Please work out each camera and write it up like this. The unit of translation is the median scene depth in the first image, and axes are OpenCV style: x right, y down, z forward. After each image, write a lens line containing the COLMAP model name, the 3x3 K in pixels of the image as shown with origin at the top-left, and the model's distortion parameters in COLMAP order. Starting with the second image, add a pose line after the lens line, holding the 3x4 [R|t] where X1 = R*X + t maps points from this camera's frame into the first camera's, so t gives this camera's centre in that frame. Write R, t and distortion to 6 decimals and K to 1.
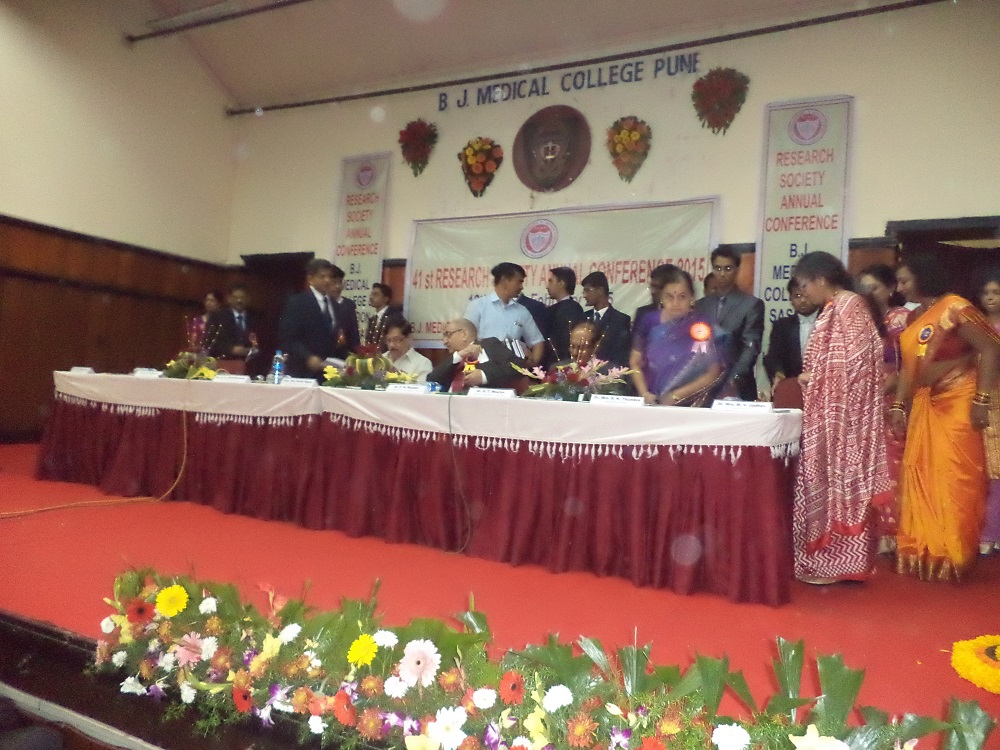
lens RADIAL K [[820.3, 0, 477.9], [0, 820.3, 372.7], [0, 0, 1]] dist [-0.014659, -0.012033]
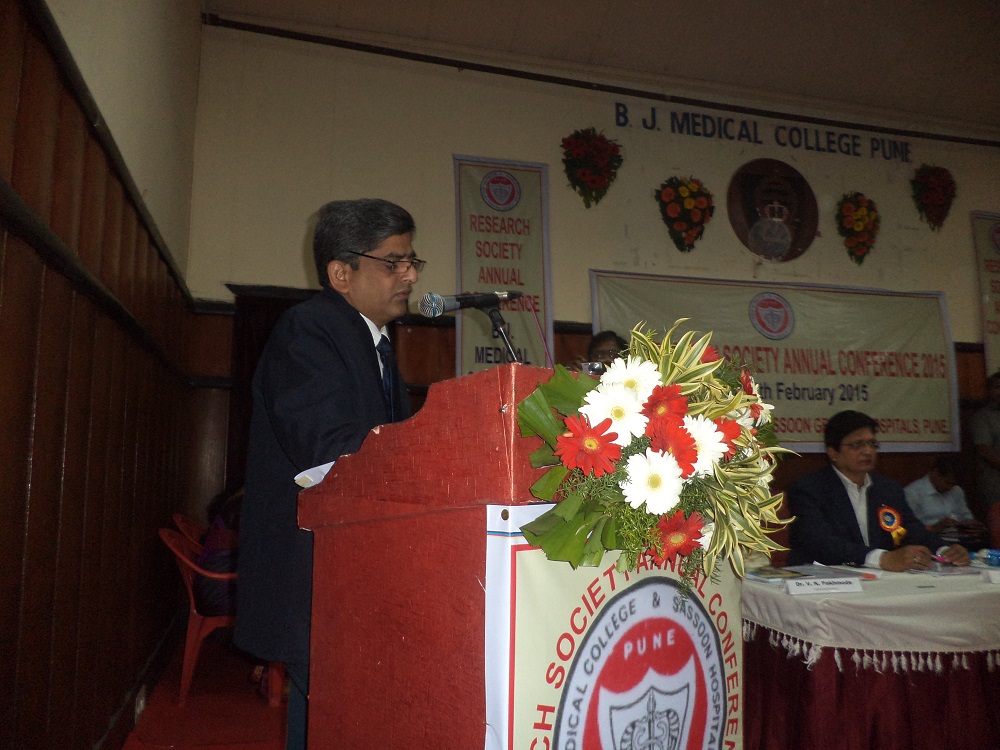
lens RADIAL K [[828.8, 0, 500.2], [0, 828.8, 396.6], [0, 0, 1]] dist [0.001143, -0.006859]
pose [[0.685534, 0.017102, 0.727840, -0.707604], [0.023382, 0.998691, -0.045489, -0.051289], [-0.727665, 0.048202, 0.684237, 0.630971]]
